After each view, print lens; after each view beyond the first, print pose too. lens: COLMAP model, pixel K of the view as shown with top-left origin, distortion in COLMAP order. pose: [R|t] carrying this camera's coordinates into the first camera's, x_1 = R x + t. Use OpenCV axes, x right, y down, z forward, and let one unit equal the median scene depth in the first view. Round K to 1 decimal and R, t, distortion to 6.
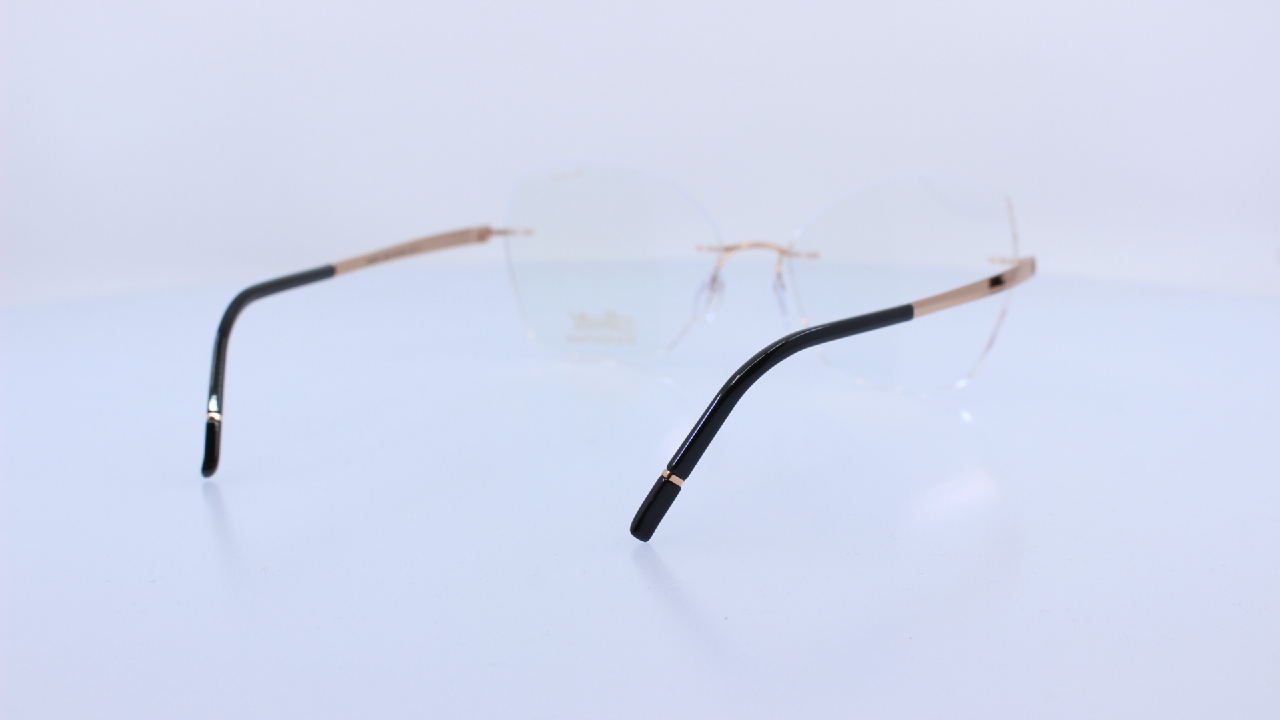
lens RADIAL K [[1617.6, 0, 640.0], [0, 1617.6, 360.0], [0, 0, 1]] dist [0.006808, 0.001648]
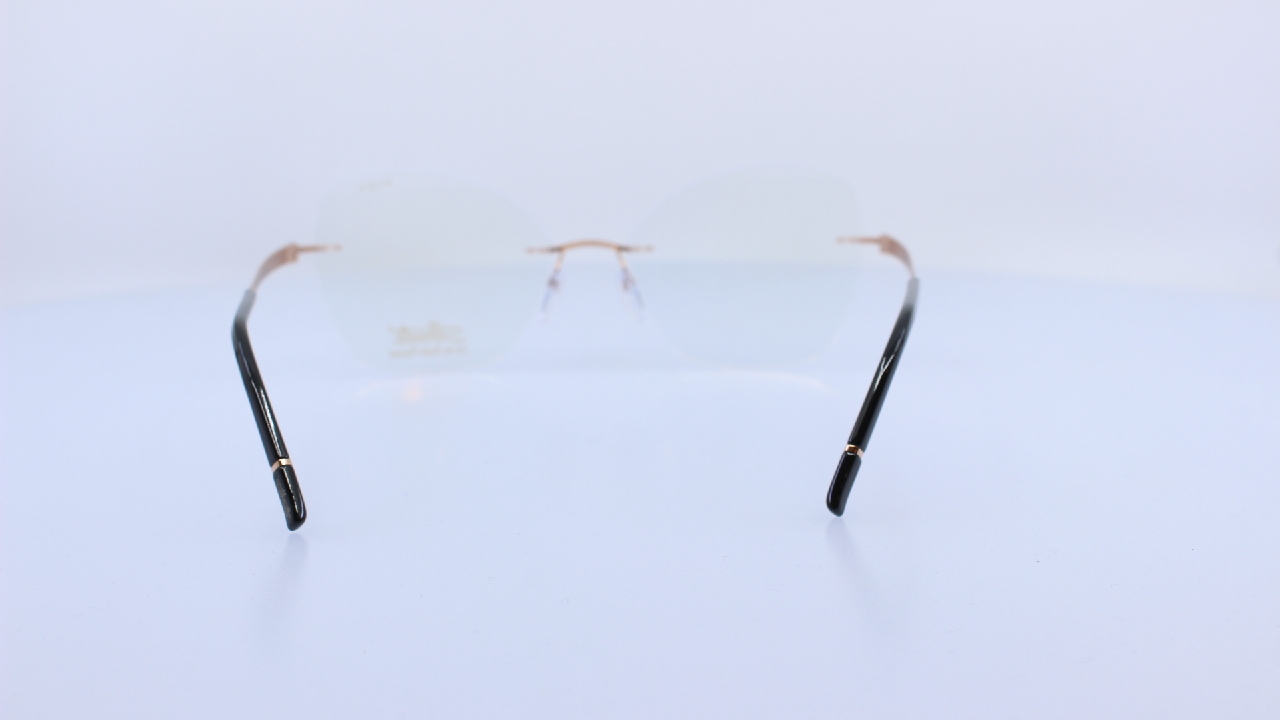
lens RADIAL K [[1617.6, 0, 640.0], [0, 1617.6, 360.0], [0, 0, 1]] dist [0.006808, 0.001648]
pose [[0.861725, -0.099256, 0.497572, -0.425094], [0.102799, 0.994494, 0.020347, -0.015444], [-0.496852, 0.033617, 0.867184, 0.099713]]
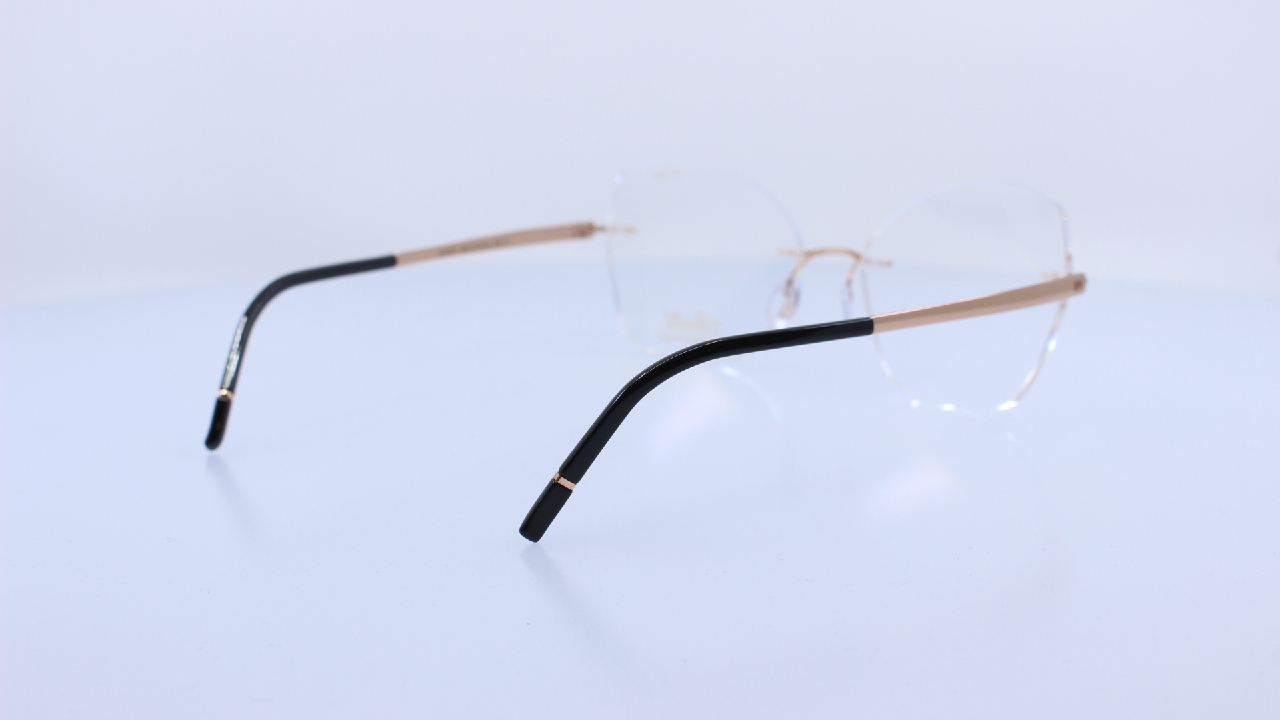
lens RADIAL K [[1617.6, 0, 640.0], [0, 1617.6, 360.0], [0, 0, 1]] dist [0.006808, 0.001648]
pose [[0.965133, 0.052021, -0.256538, 0.215279], [-0.051530, 0.998634, 0.008639, -0.008155], [0.256637, 0.004881, 0.966495, 0.035291]]
